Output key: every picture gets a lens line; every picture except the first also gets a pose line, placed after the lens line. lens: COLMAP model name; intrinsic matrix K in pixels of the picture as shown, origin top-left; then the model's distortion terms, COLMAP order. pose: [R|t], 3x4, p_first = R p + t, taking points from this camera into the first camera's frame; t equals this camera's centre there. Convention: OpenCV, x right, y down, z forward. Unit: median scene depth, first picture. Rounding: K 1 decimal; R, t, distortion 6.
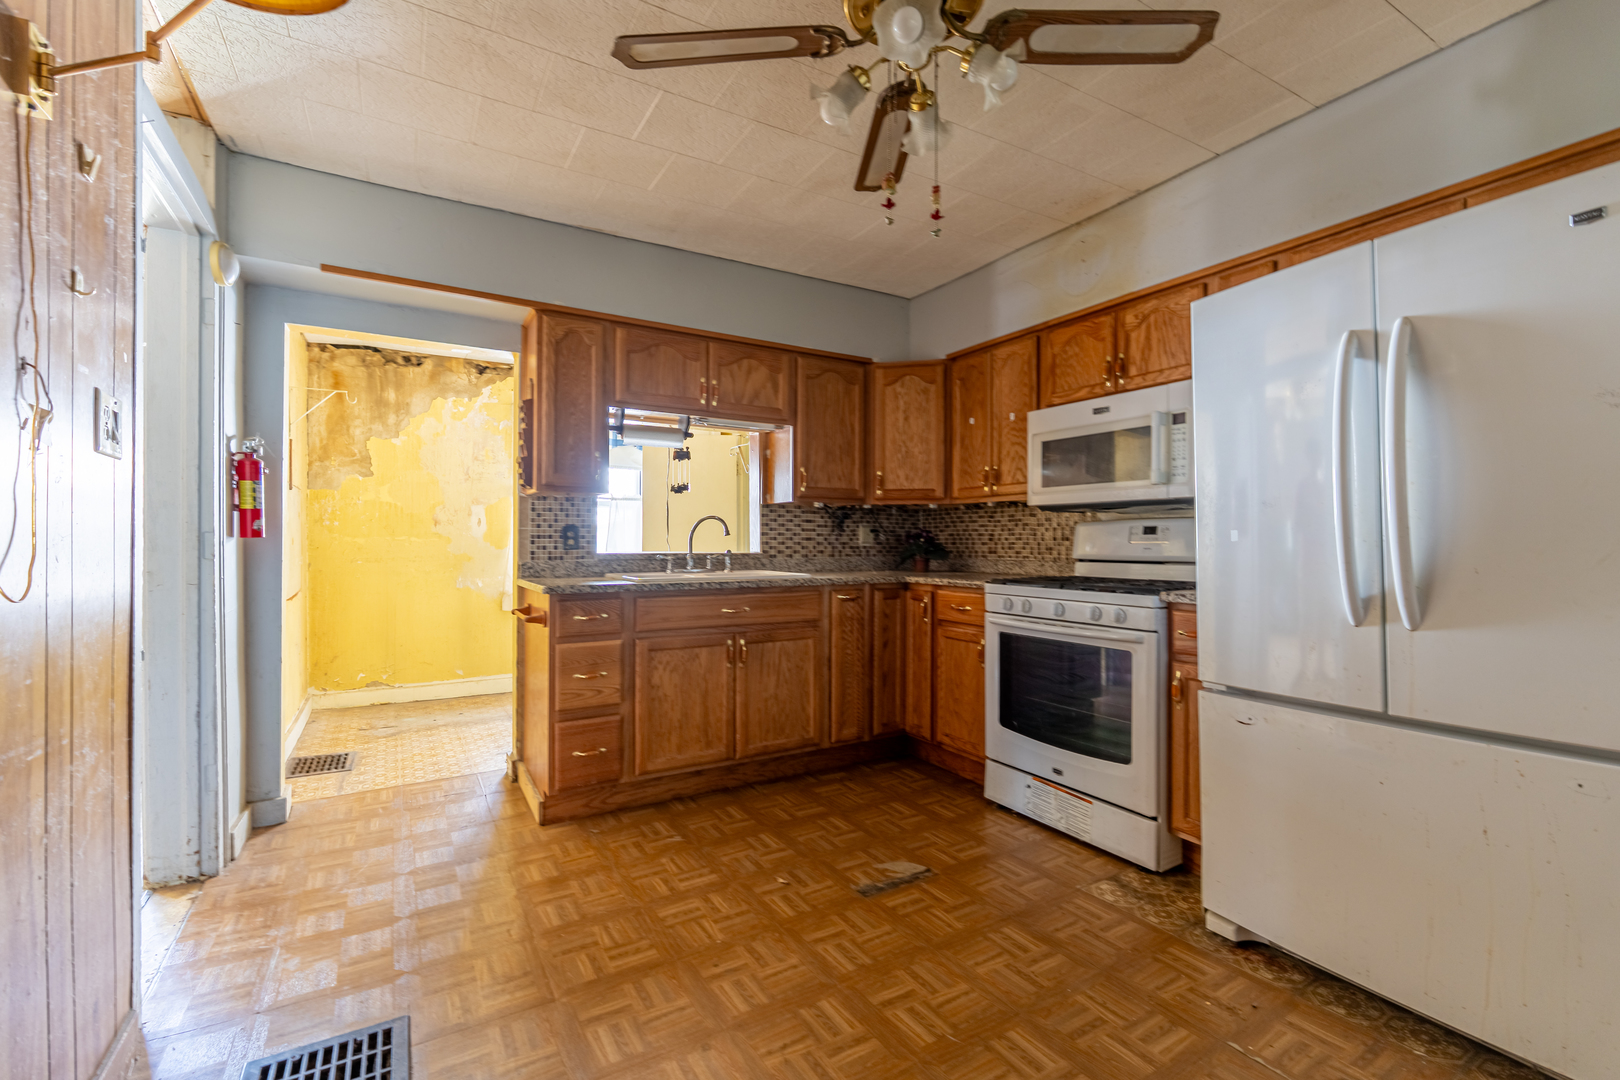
lens RADIAL K [[696.6, 0, 811.8], [0, 696.6, 534.9], [0, 0, 1]] dist [-0.008520, -0.000721]
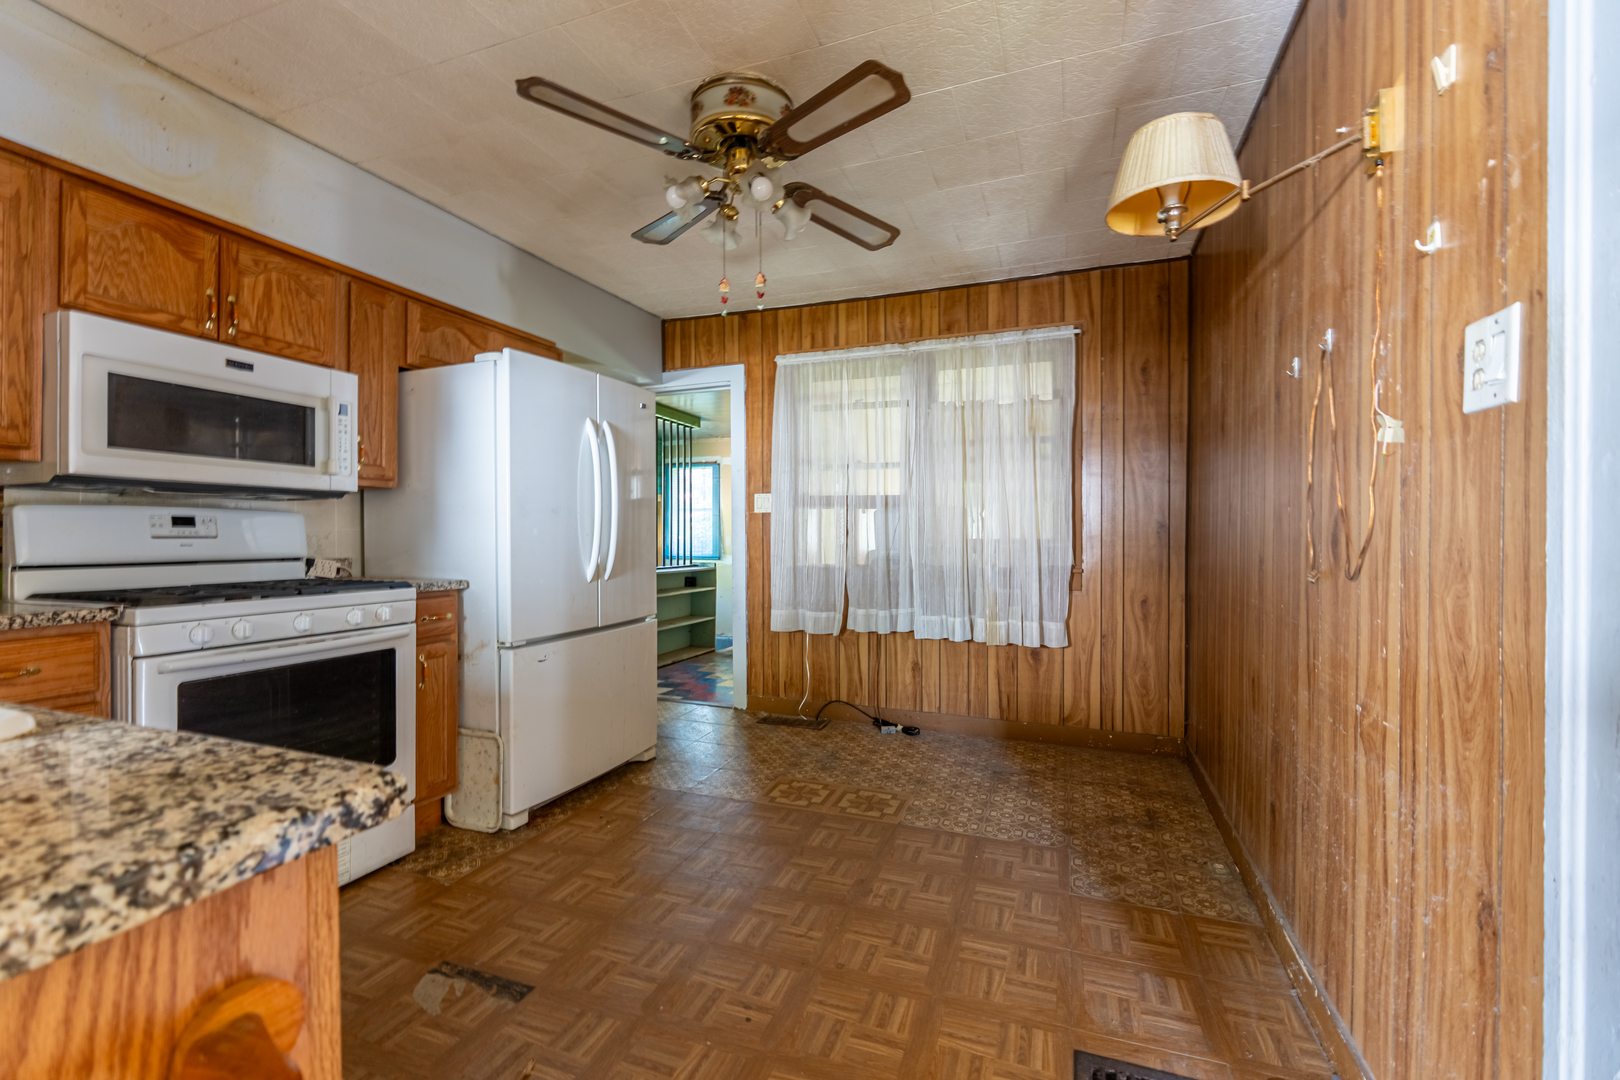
lens RADIAL K [[696.6, 0, 807.9], [0, 696.6, 535.5], [0, 0, 1]] dist [-0.008520, -0.000721]
pose [[-0.624277, 0.001418, 0.781202, -0.613118], [-0.006591, 0.999953, -0.007082, 0.011323], [-0.781175, -0.009571, -0.624239, 1.052786]]
